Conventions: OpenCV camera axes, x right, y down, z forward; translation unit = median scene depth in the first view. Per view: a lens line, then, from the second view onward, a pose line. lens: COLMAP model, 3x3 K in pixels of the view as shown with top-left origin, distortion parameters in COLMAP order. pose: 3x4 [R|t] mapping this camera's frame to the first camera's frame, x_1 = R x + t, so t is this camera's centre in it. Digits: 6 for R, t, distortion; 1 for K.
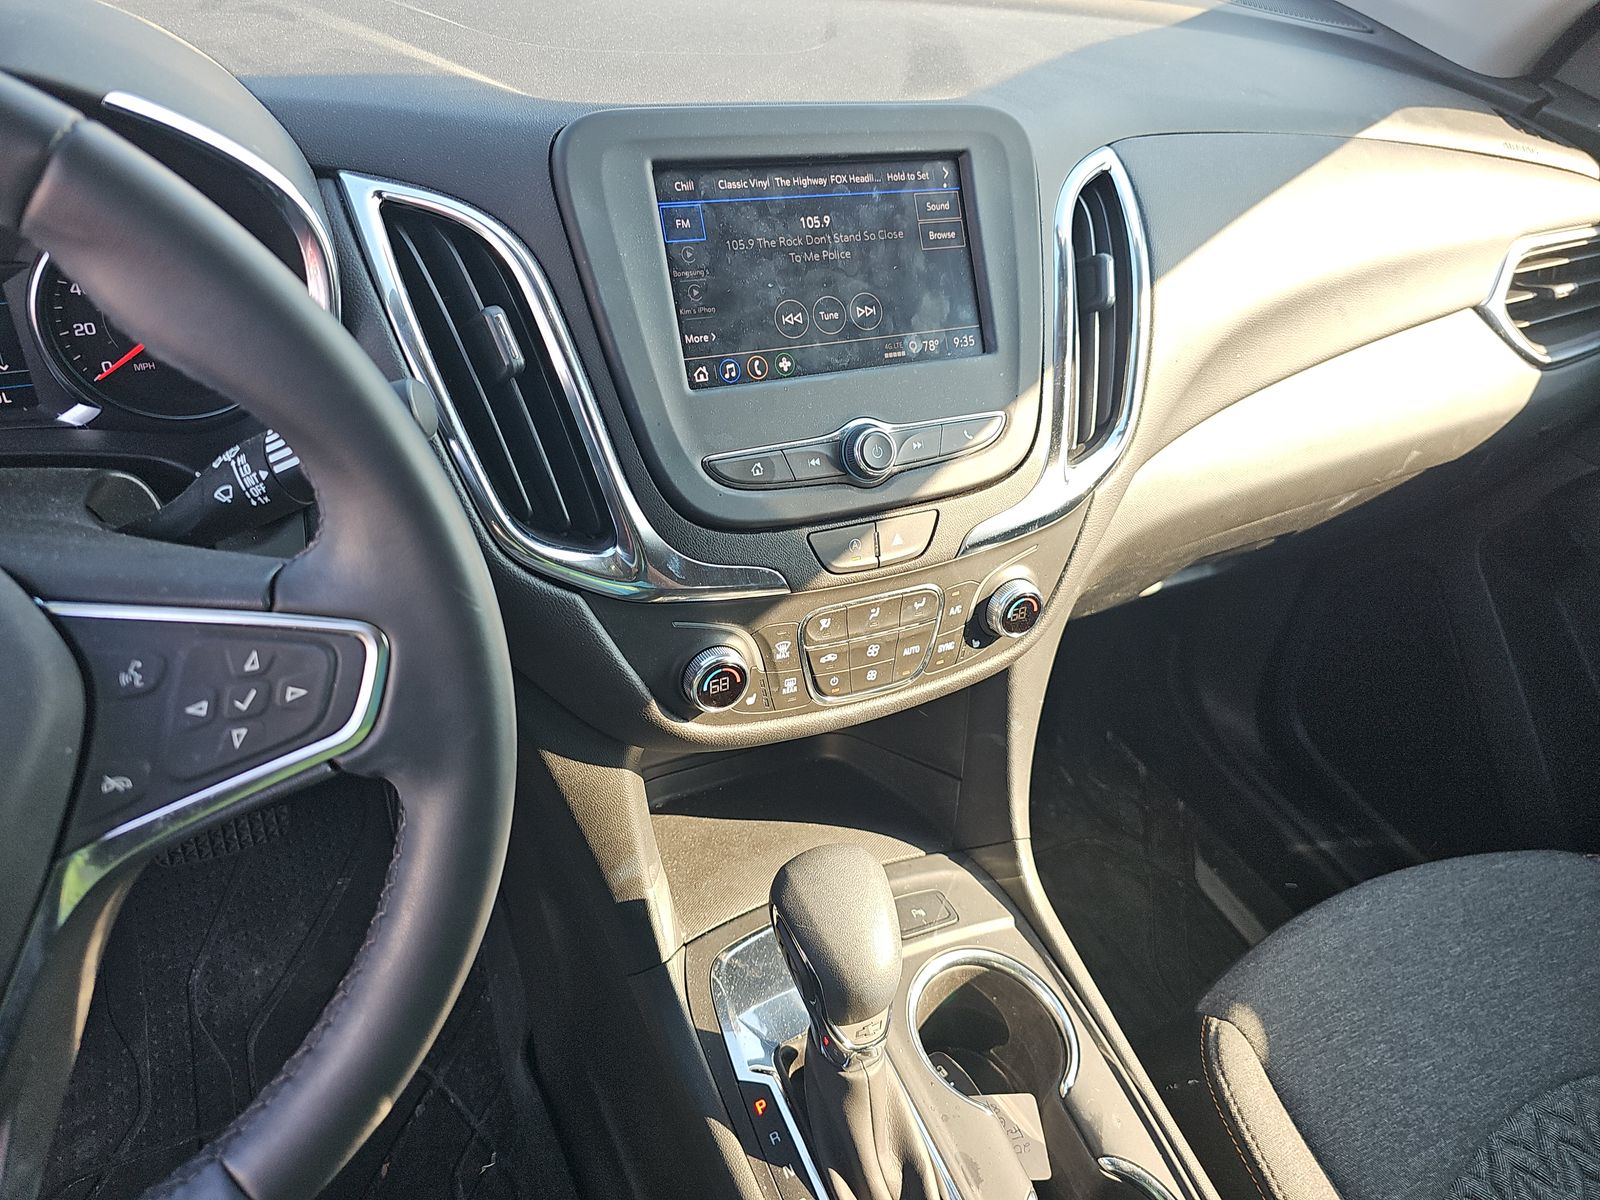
lens RADIAL K [[1024.4, 0, 800.0], [0, 1024.4, 600.0], [0, 0, 1]] dist [0.062582, -0.078399]
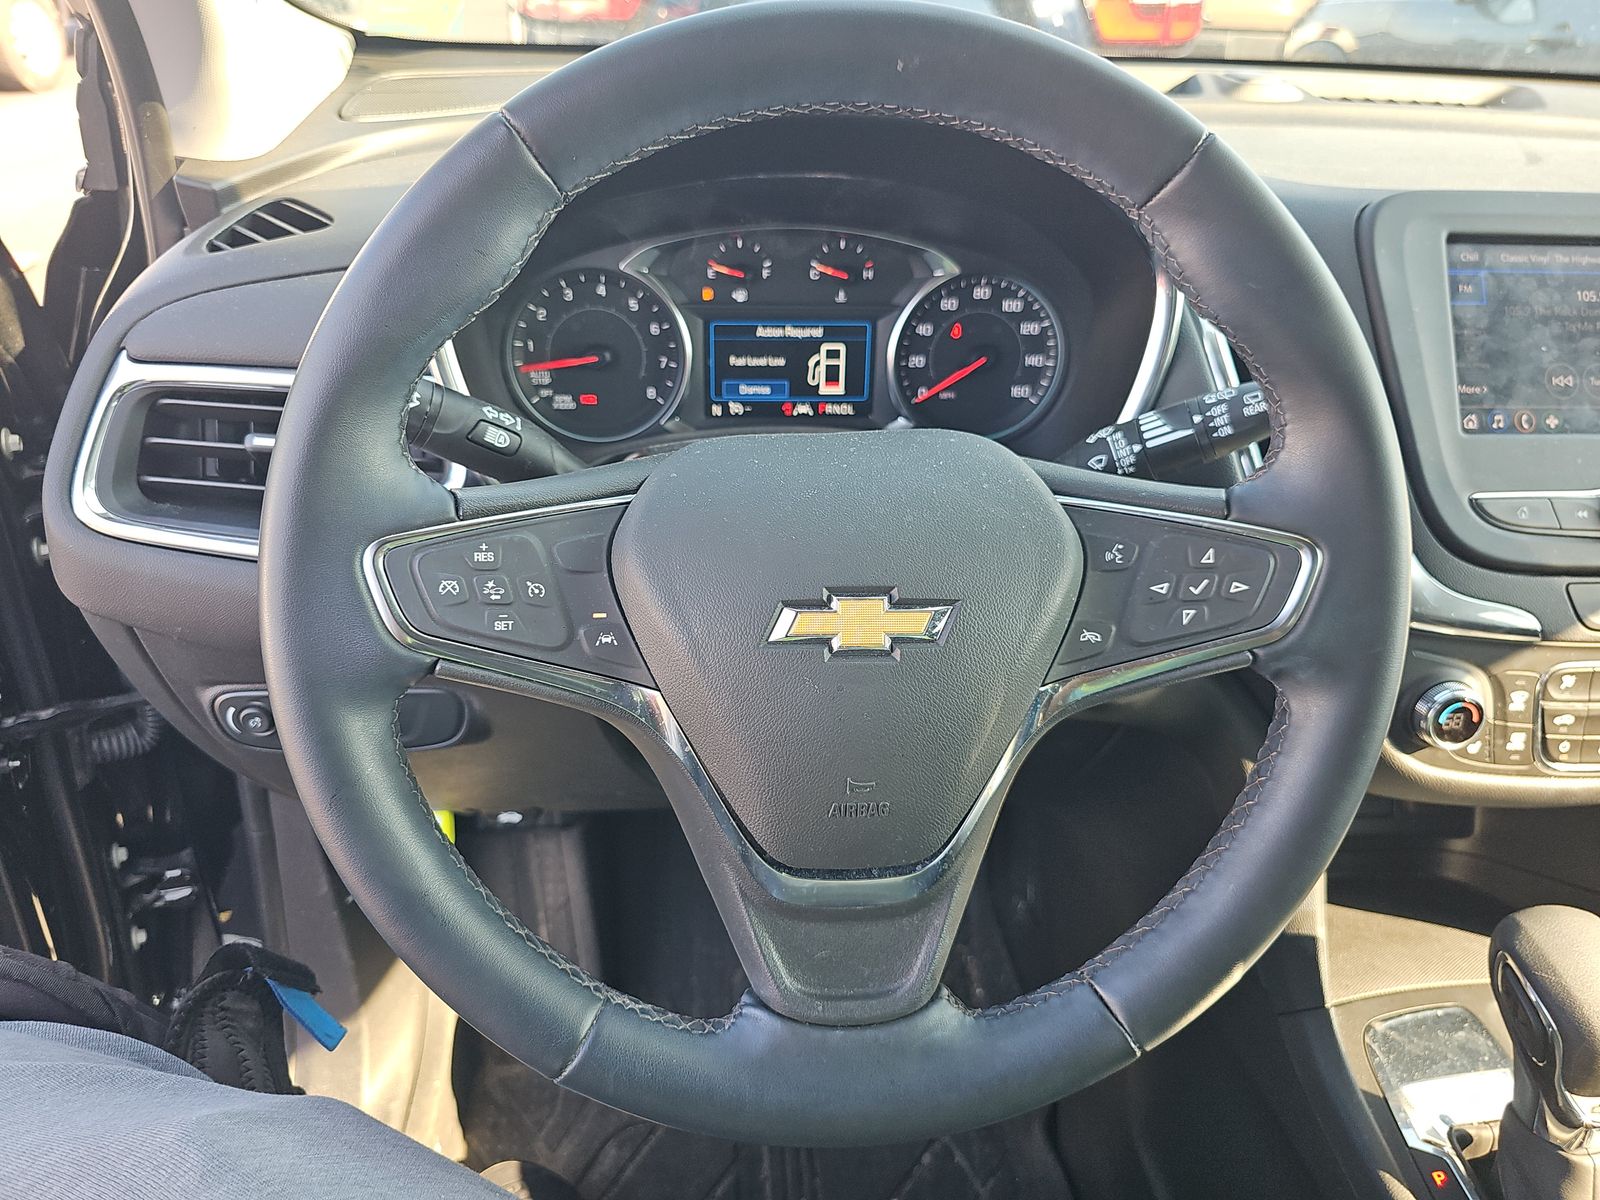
lens RADIAL K [[1058.4, 0, 800.0], [0, 1058.4, 600.0], [0, 0, 1]] dist [-0.003558, -0.020119]
pose [[0.927498, 0.116102, -0.355342, -0.325908], [-0.175547, 0.974494, -0.139804, 0.228481], [0.330047, 0.192047, 0.924222, -0.188907]]
